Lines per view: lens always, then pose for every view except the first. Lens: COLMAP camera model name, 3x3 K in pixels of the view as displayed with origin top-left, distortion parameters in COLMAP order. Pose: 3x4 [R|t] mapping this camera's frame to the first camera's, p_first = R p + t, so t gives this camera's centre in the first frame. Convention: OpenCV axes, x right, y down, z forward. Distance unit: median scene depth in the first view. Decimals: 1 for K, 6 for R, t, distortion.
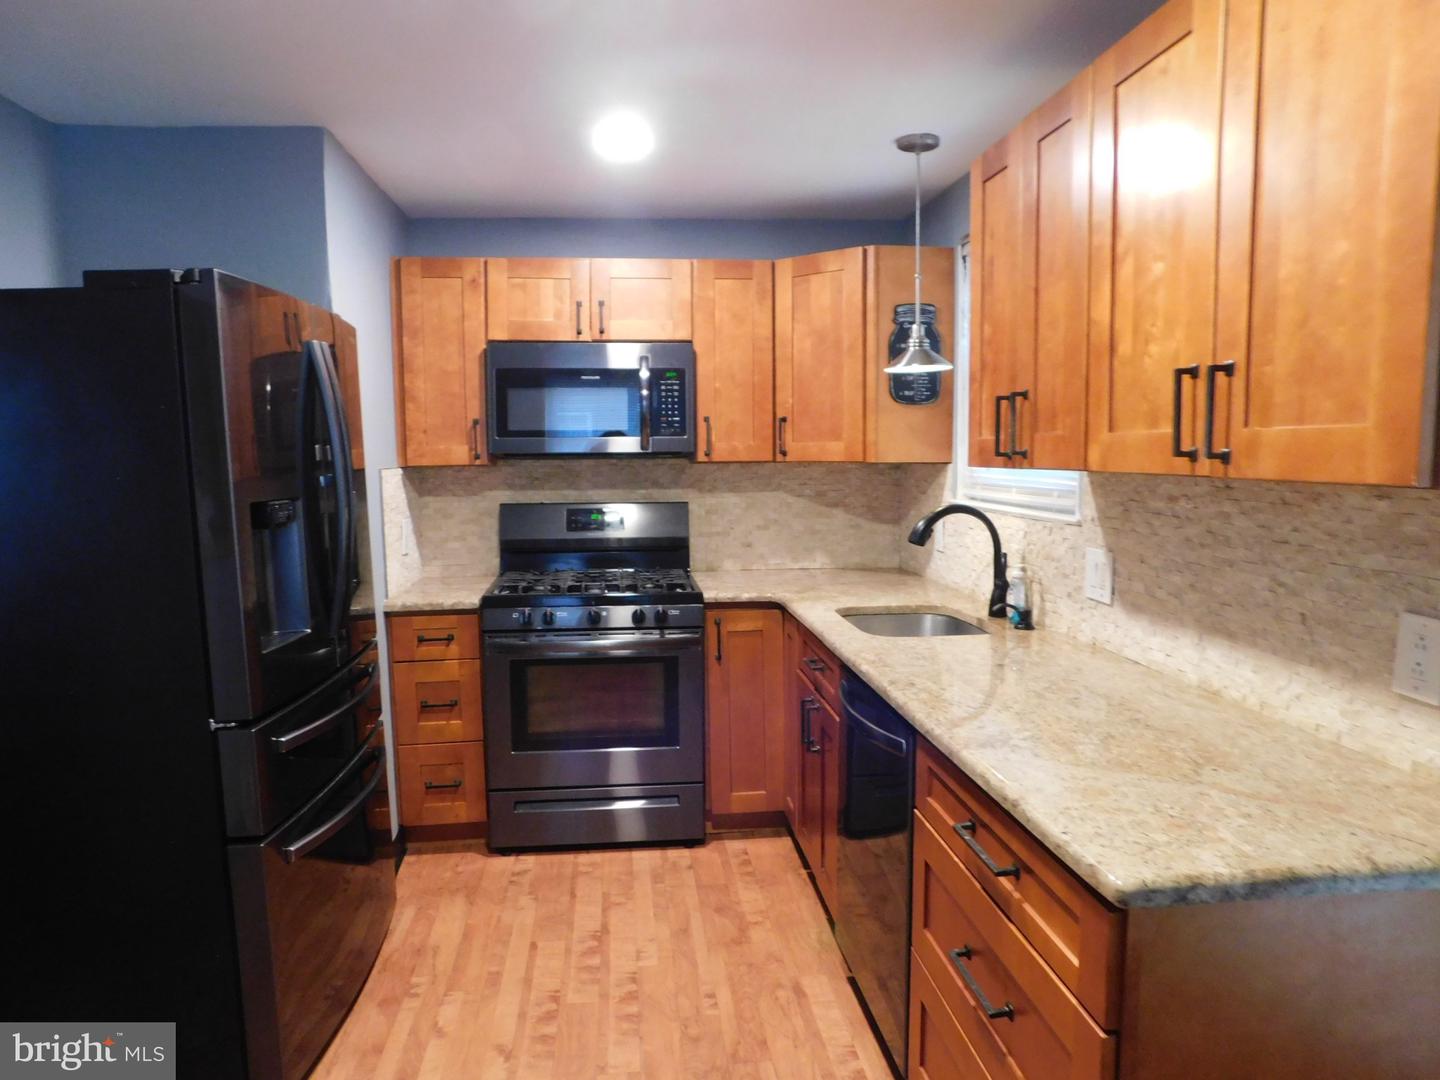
lens RADIAL K [[955.2, 0, 720.0], [0, 955.2, 536.4], [0, 0, 1]] dist [-0.056154, 0.042301]
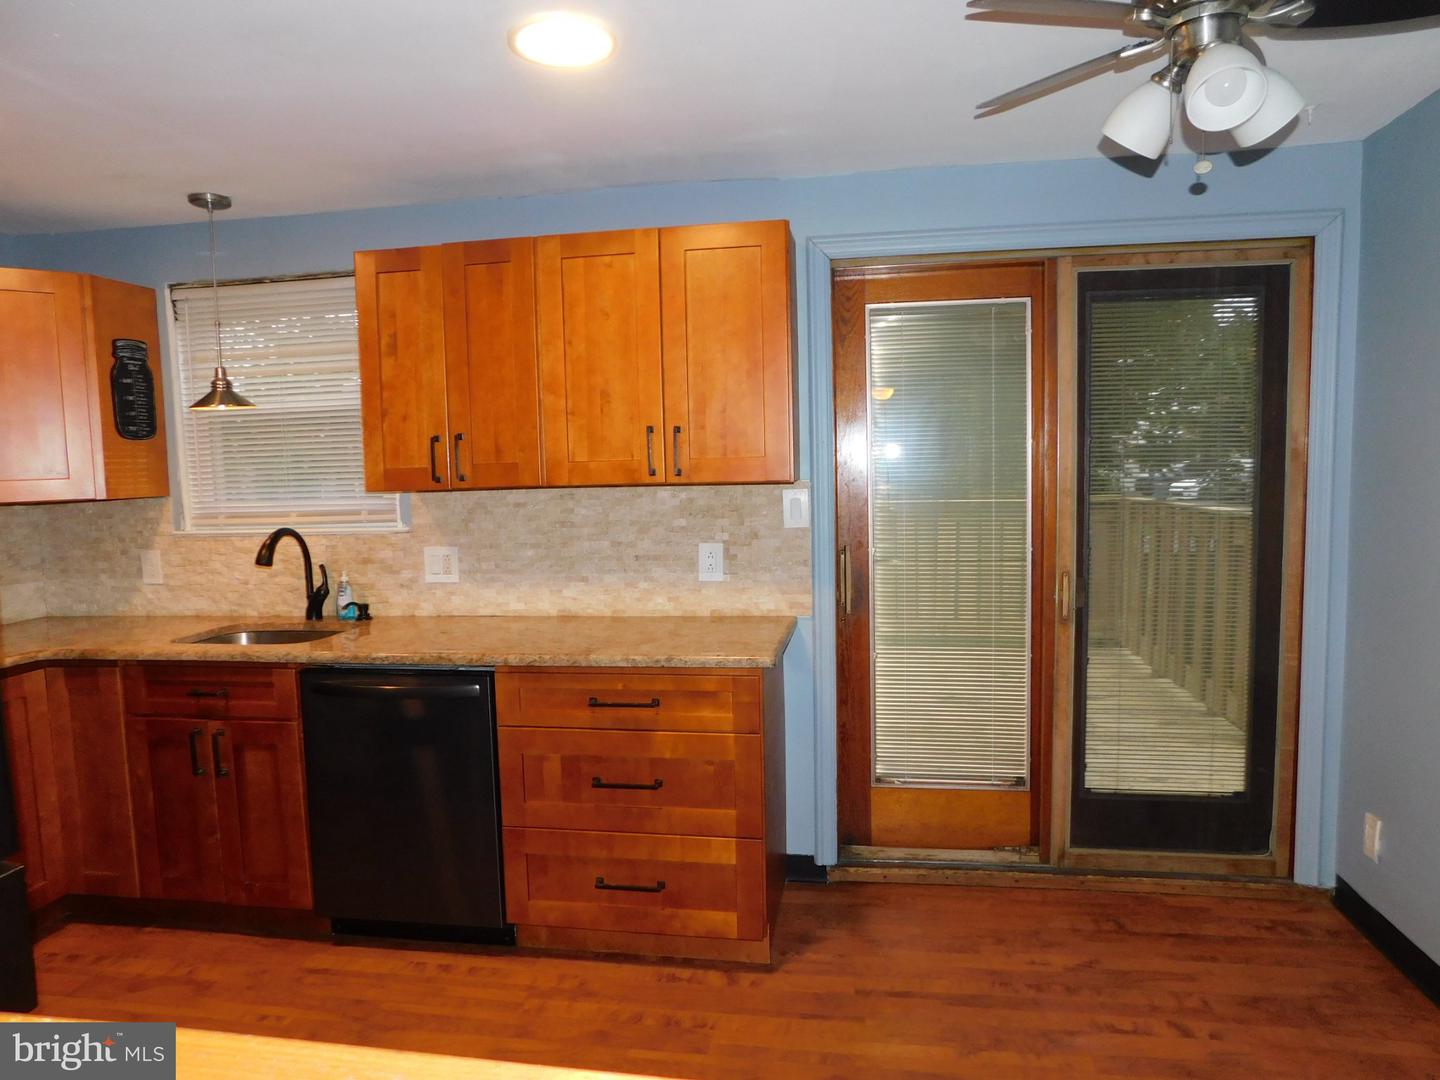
lens RADIAL K [[955.2, 0, 725.7], [0, 955.2, 537.7], [0, 0, 1]] dist [-0.056154, 0.042301]
pose [[0.277483, -0.081444, 0.957272, -0.653969], [0.114517, 0.992100, 0.051213, -0.018190], [-0.953881, 0.095413, 0.284617, 0.152897]]
